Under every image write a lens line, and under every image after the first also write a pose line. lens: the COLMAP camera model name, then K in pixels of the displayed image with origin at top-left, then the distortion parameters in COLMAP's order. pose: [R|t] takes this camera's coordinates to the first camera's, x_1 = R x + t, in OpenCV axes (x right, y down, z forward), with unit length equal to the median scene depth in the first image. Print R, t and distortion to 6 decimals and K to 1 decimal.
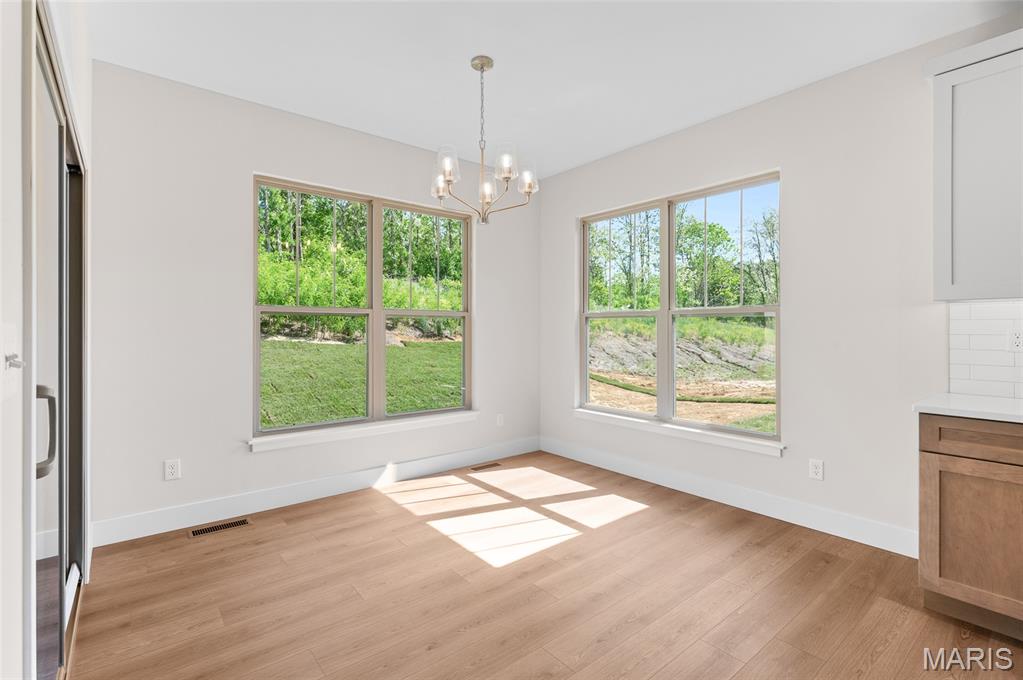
lens RADIAL K [[477.9, 0, 509.3], [0, 477.9, 330.0], [0, 0, 1]] dist [0.011334, -0.000086]
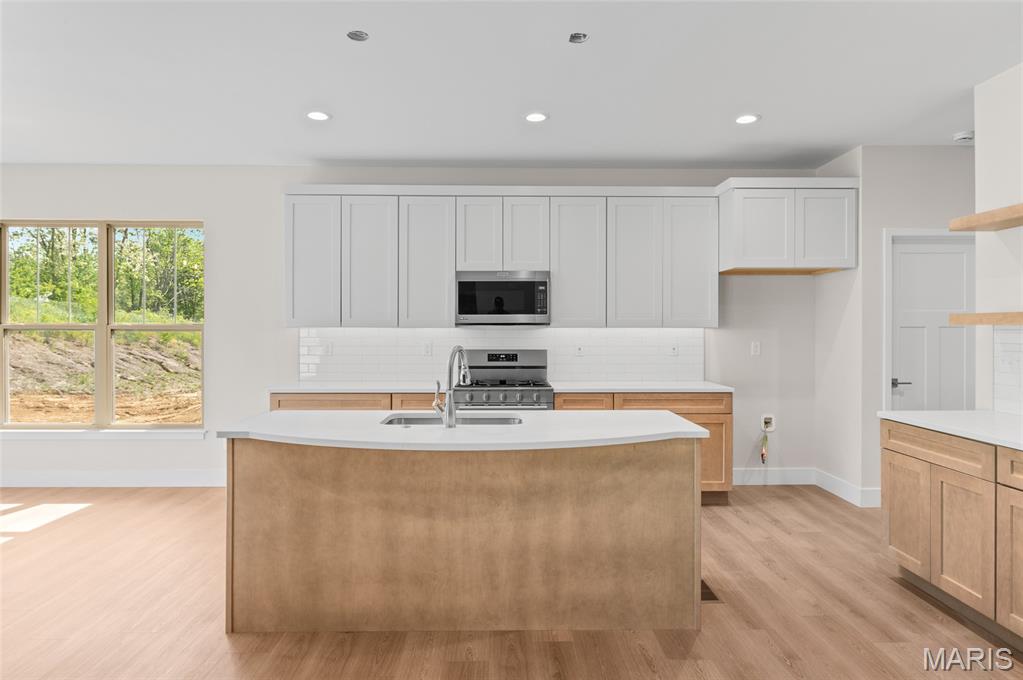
lens RADIAL K [[597.5, 0, 524.9], [0, 597.5, 329.1], [0, 0, 1]] dist [-0.002737, -0.000266]
pose [[0.606439, 0.000632, 0.795130, -0.049947], [-0.001292, 0.999999, 0.000190, -0.009855], [-0.795129, -0.001143, 0.606439, -0.169867]]
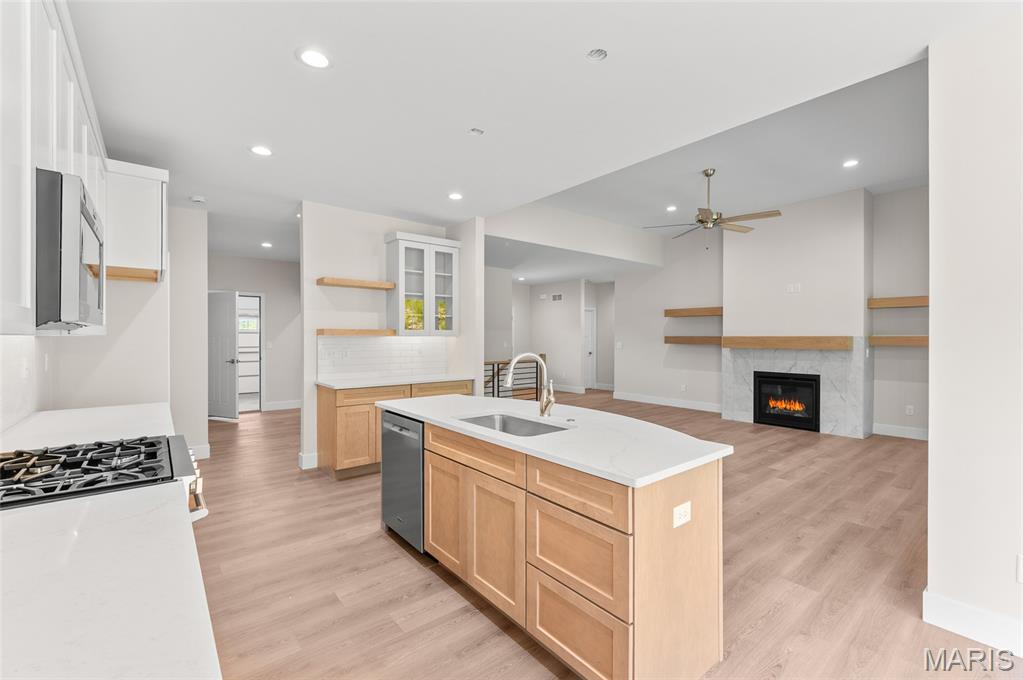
lens RADIAL K [[436.6, 0, 511.5], [0, 436.6, 340.0], [0, 0, 1]] dist [0.001206, 0.000079]
pose [[-0.999996, 0.000031, 0.002671, 0.122628], [0.000051, 0.999971, 0.007555, -0.010197], [-0.002671, 0.007555, -0.999968, 0.186429]]
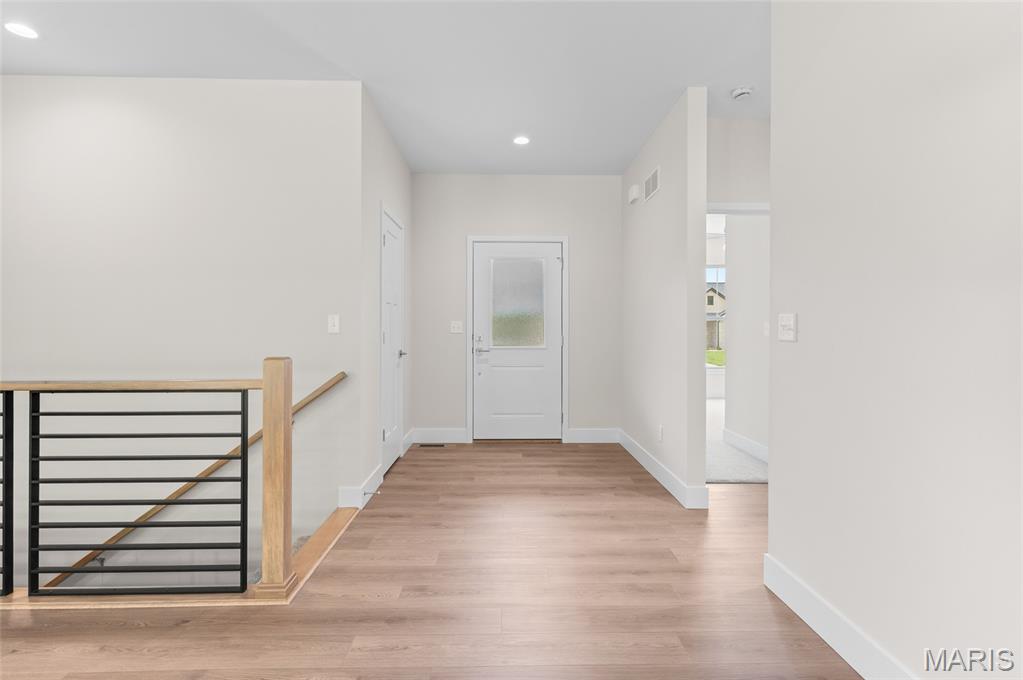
lens RADIAL K [[499.7, 0, 511.2], [0, 499.7, 328.2], [0, 0, 1]] dist [-0.002164, -0.000654]
pose [[-0.791044, -0.001899, 0.611756, -0.095966], [-0.003471, 0.999993, -0.001385, 0.005201], [-0.611749, -0.003219, -0.791045, -0.383587]]
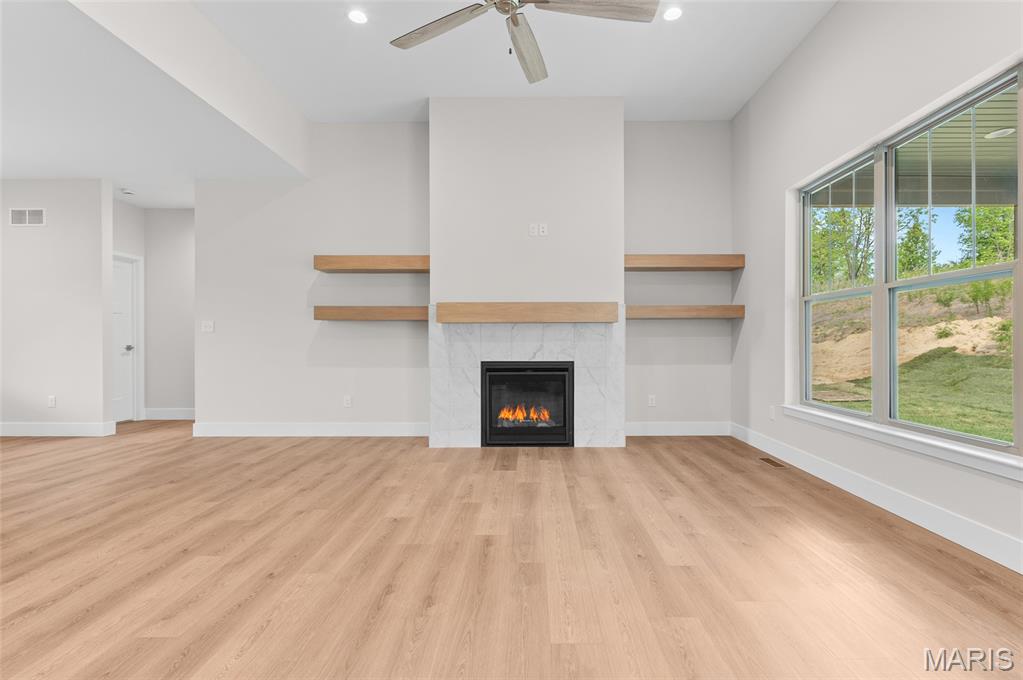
lens RADIAL K [[475.0, 0, 533.0], [0, 475.0, 341.5], [0, 0, 1]] dist [-0.000210, 0.000378]
pose [[-0.630986, 0.003702, -0.775785, 0.075388], [0.001533, 0.999993, 0.003525, 0.016671], [0.775792, 0.001035, -0.630987, -0.105872]]
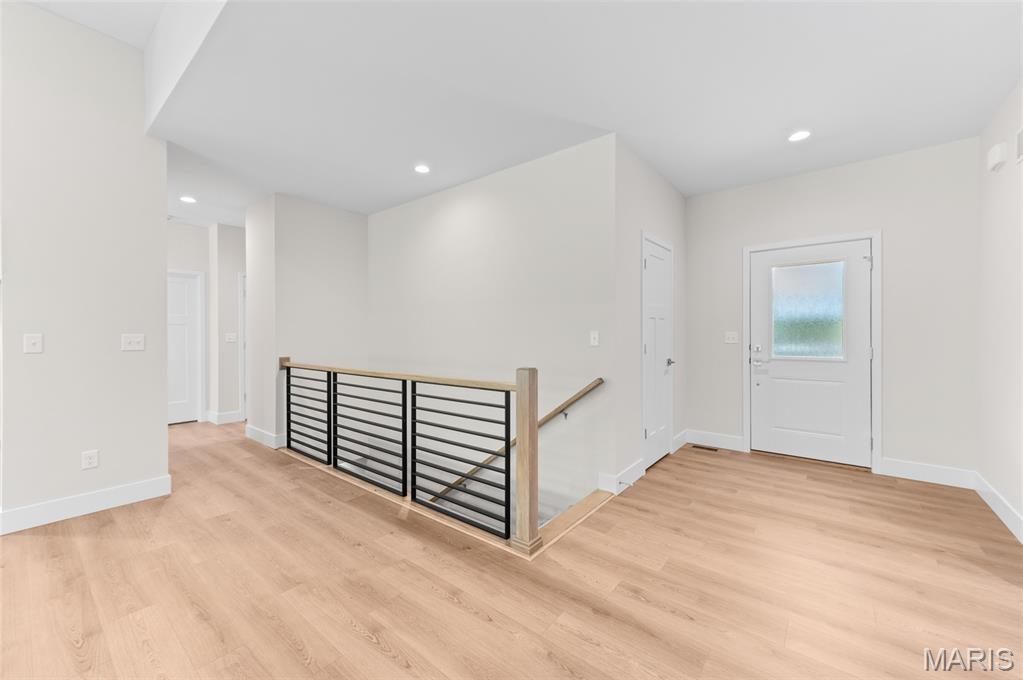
lens RADIAL K [[395.7, 0, 513.4], [0, 395.7, 333.8], [0, 0, 1]] dist [0.007103, -0.000206]
pose [[-0.205560, -0.001092, 0.978644, -0.100456], [0.004237, 0.999989, 0.002005, -0.000606], [-0.978635, 0.004558, -0.205553, -0.429436]]
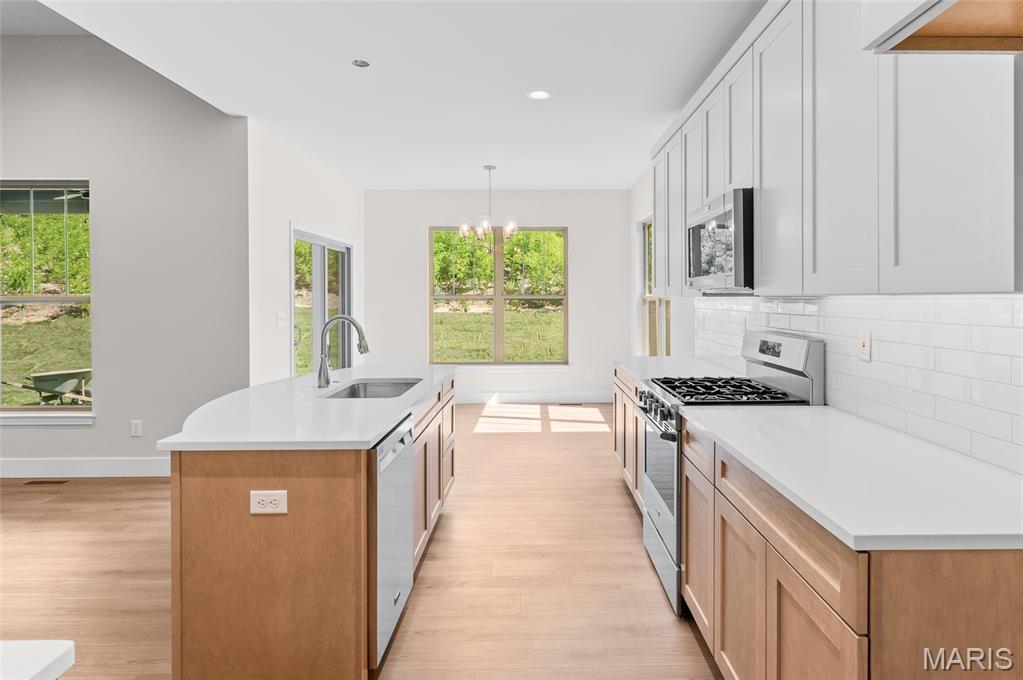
lens RADIAL K [[608.2, 0, 538.8], [0, 608.2, 299.3], [0, 0, 1]] dist [0.002277, 0.000127]
pose [[0.780405, -0.000227, -0.625274, 0.332069], [0.001565, 0.999998, 0.001591, -0.010041], [0.625272, -0.002220, 0.780404, -0.153297]]
